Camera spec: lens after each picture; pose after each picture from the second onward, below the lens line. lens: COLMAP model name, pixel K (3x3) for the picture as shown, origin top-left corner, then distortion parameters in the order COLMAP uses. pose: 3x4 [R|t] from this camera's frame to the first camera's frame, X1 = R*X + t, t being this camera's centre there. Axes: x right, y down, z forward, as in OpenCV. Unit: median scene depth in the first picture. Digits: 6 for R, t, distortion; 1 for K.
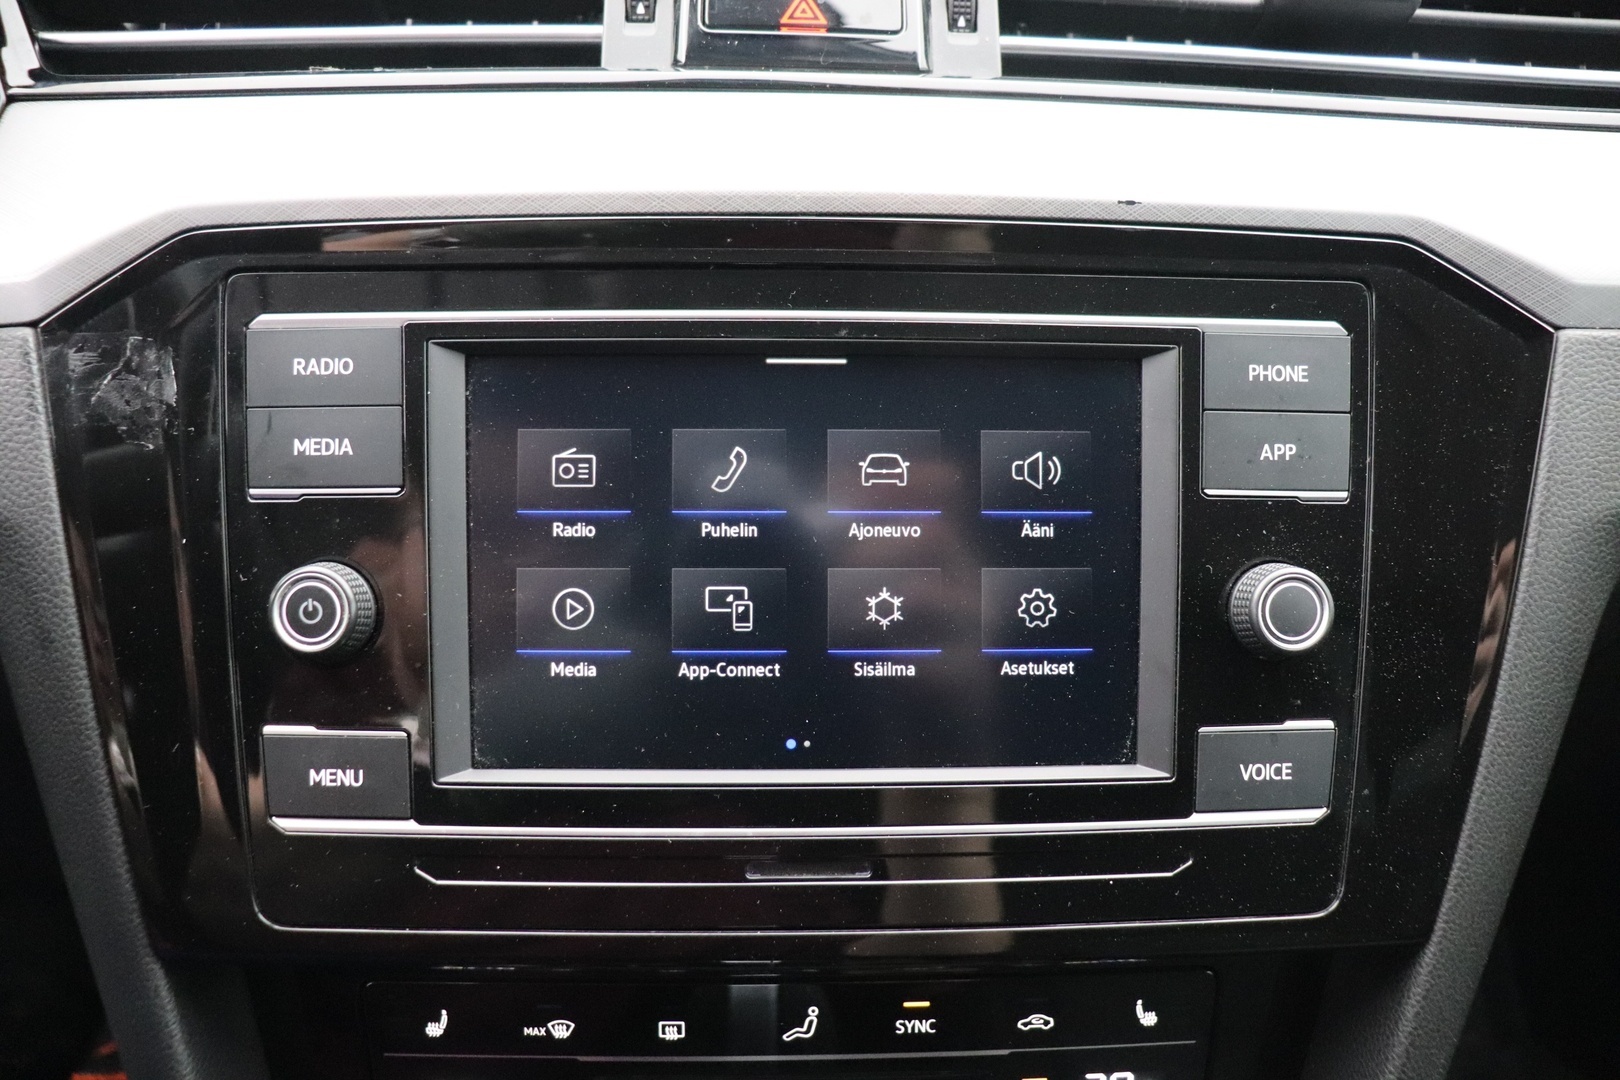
lens RADIAL K [[1336.1, 0, 805.1], [0, 1336.1, 546.2], [0, 0, 1]] dist [-0.139206, 0.096731]
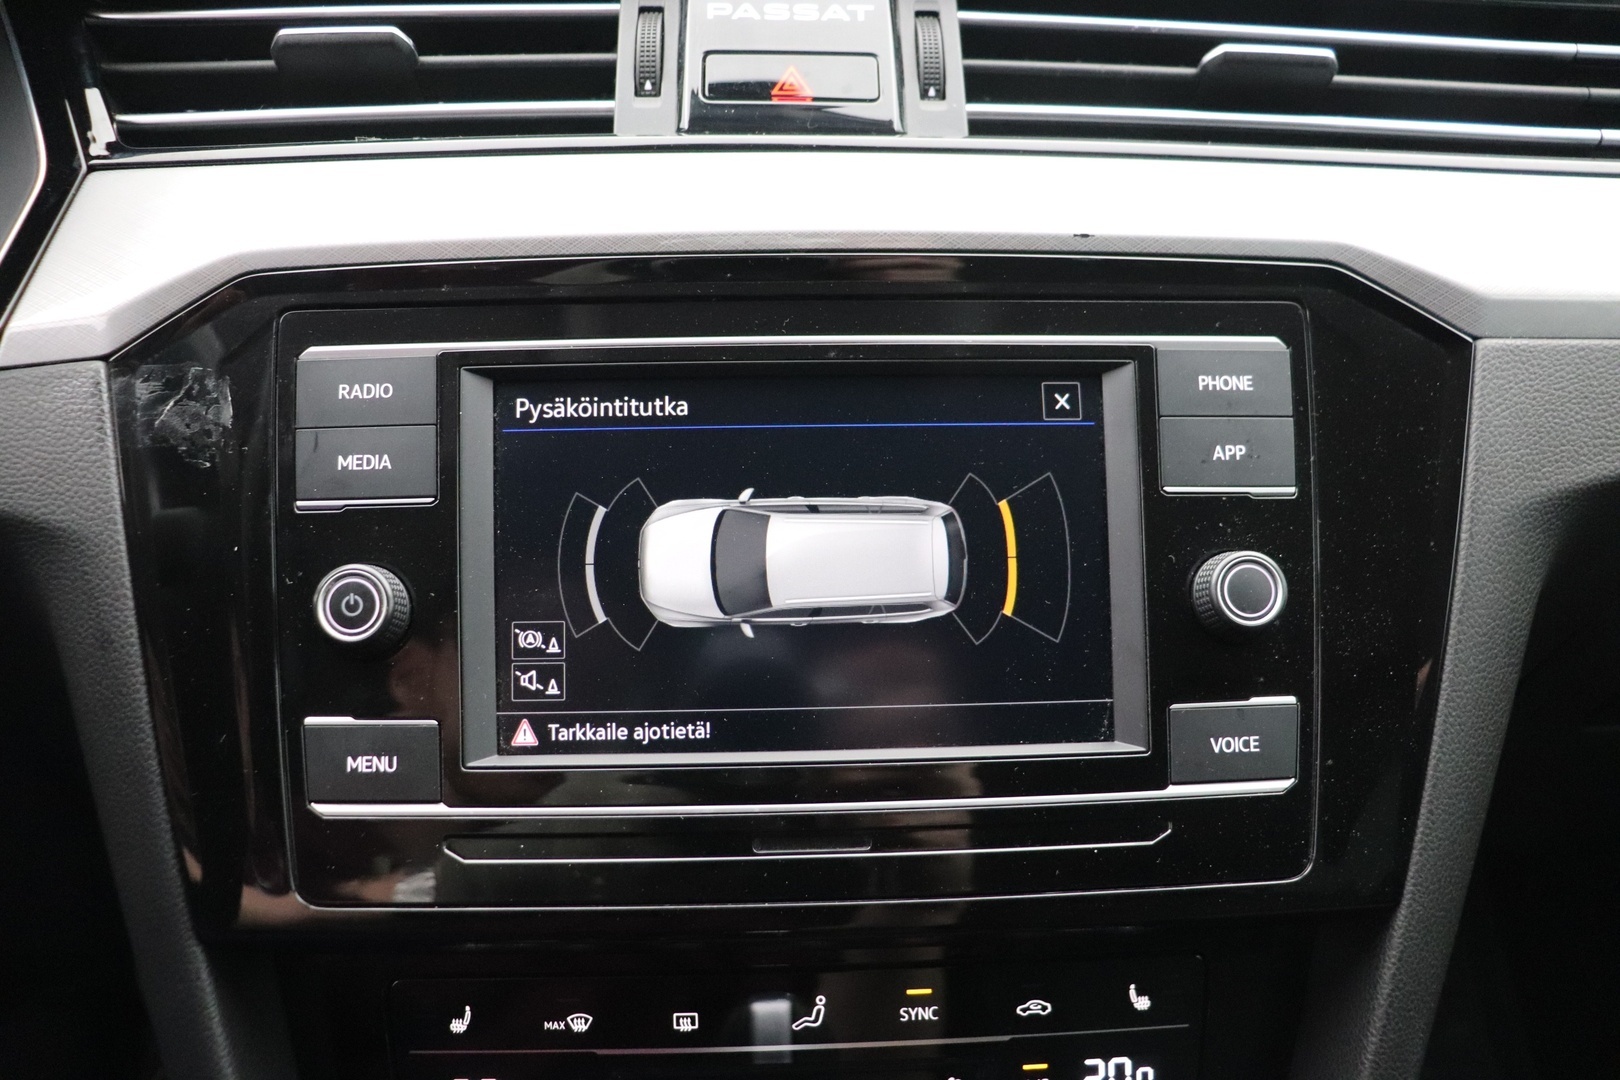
lens RADIAL K [[1336.1, 0, 817.8], [0, 1336.1, 530.3], [0, 0, 1]] dist [-0.139206, 0.096731]
pose [[0.999732, -0.022040, 0.007034, 0.005194], [0.022720, 0.992631, -0.119023, 0.117193], [-0.004359, 0.119151, 0.992867, -0.091157]]
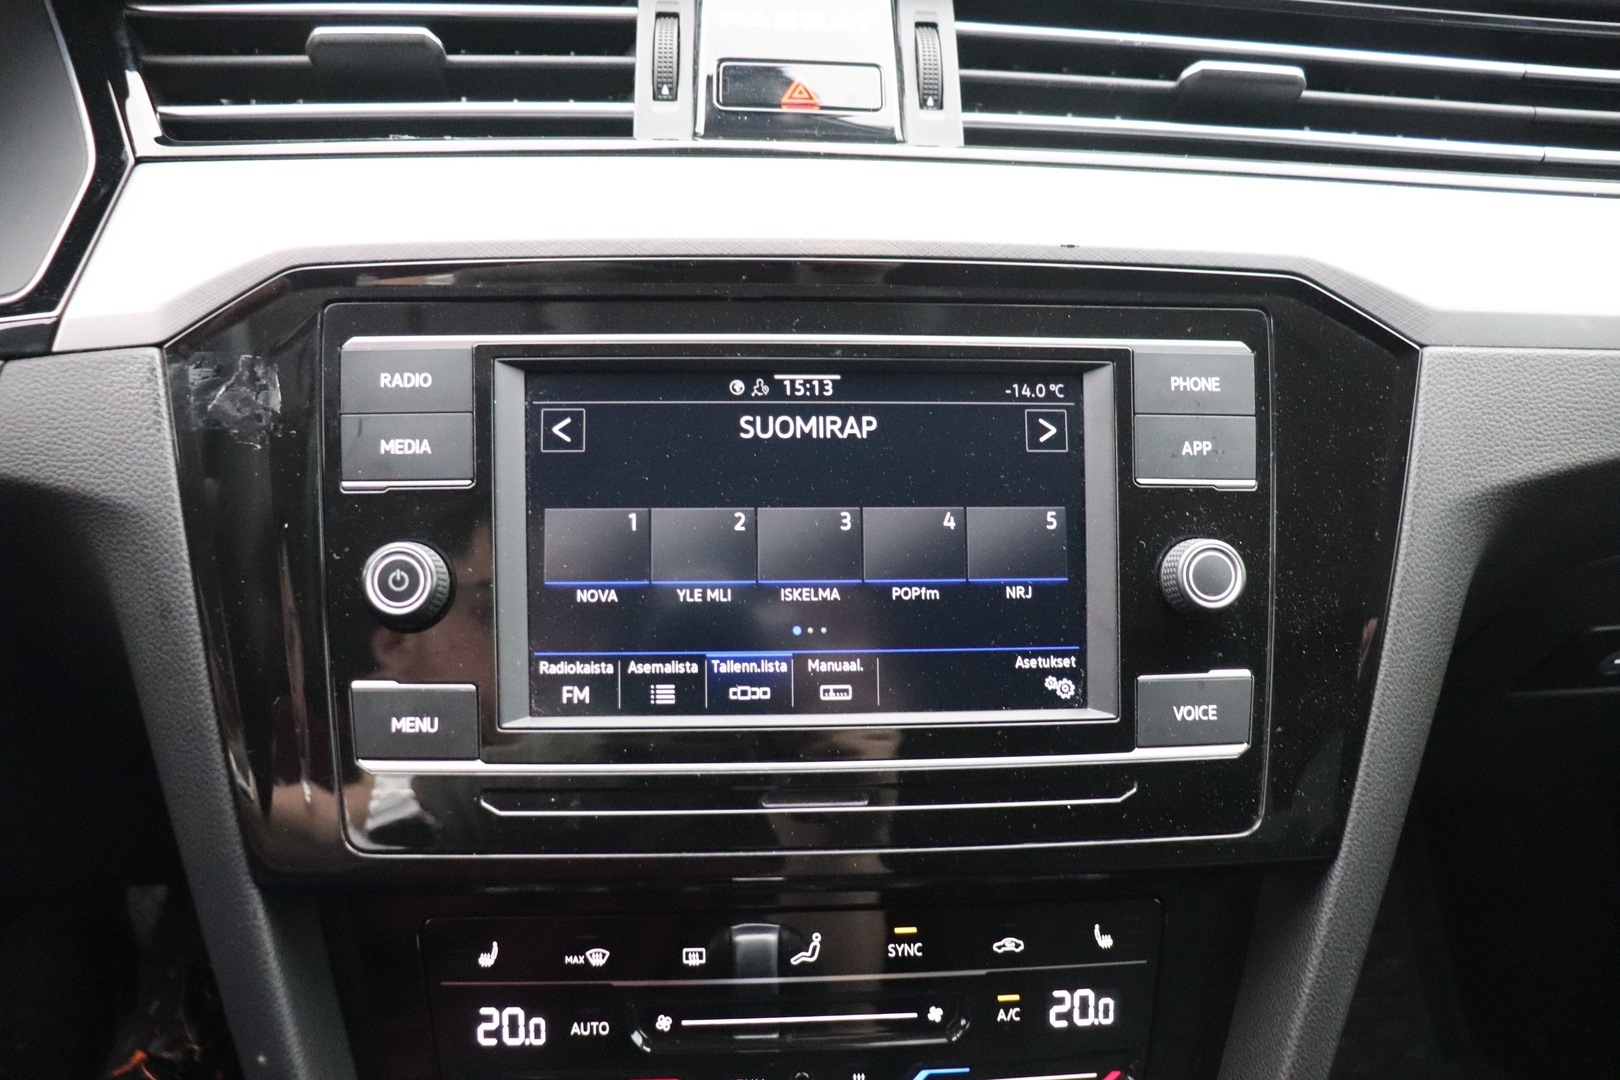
lens RADIAL K [[1336.1, 0, 815.4], [0, 1336.1, 527.0], [0, 0, 1]] dist [-0.139206, 0.096731]
pose [[0.999199, -0.008725, 0.039067, -0.040630], [0.011478, 0.997424, -0.070812, 0.083434], [-0.038349, 0.071204, 0.996724, -0.198171]]
